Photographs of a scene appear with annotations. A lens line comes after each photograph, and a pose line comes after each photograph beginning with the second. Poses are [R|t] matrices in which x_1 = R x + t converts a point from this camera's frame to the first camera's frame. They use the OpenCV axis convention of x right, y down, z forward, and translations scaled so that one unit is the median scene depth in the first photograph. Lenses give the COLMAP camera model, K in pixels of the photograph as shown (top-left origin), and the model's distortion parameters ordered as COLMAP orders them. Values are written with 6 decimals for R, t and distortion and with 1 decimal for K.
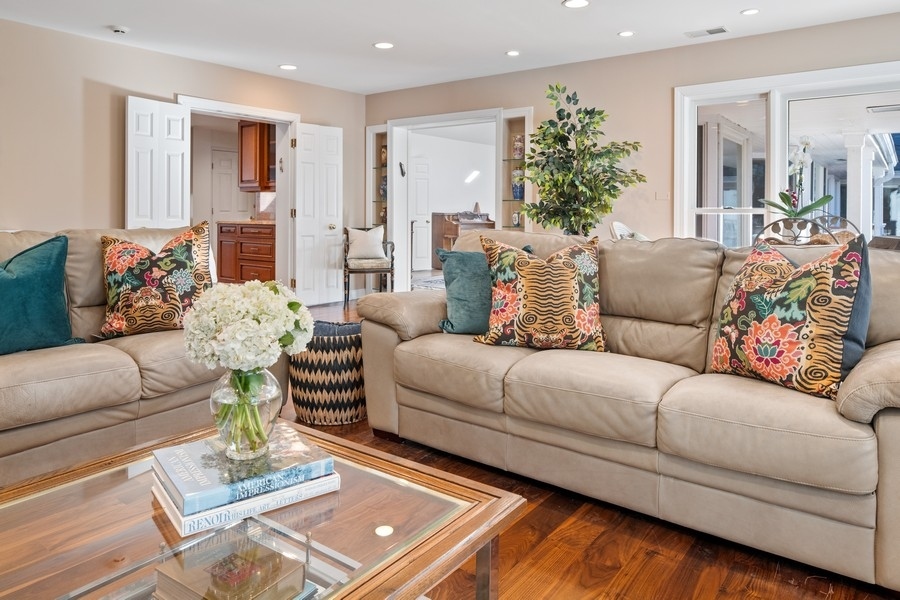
lens RADIAL K [[610.6, 0, 449.9], [0, 610.6, 274.4], [0, 0, 1]] dist [-0.009095, -0.001352]
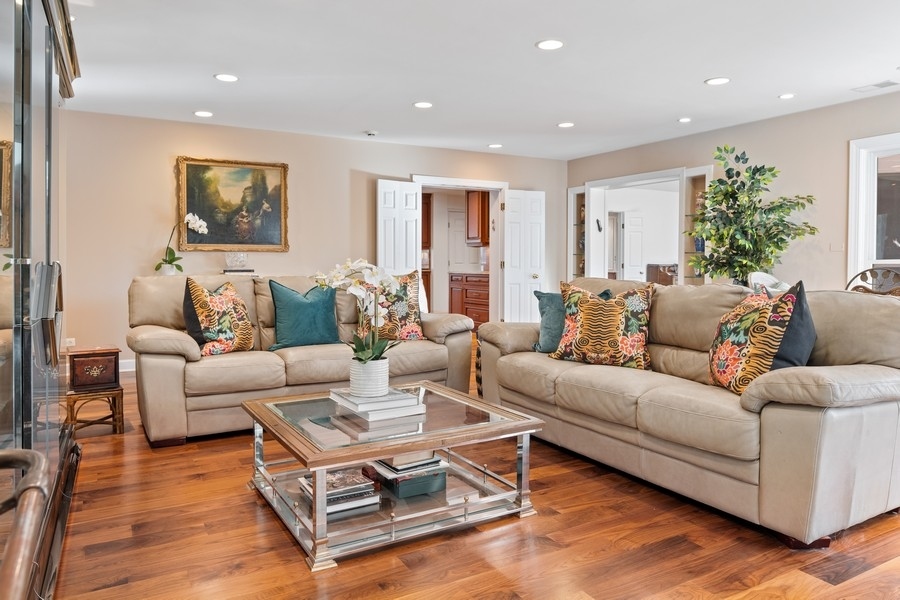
lens RADIAL K [[622.2, 0, 450.0], [0, 622.2, 300.0], [0, 0, 1]] dist [-0.113423, 0.001026]
pose [[0.917738, 0.014313, -0.396929, 0.393362], [-0.031287, 0.998850, -0.036319, 0.037318], [0.395952, 0.045750, 0.917131, -0.404444]]
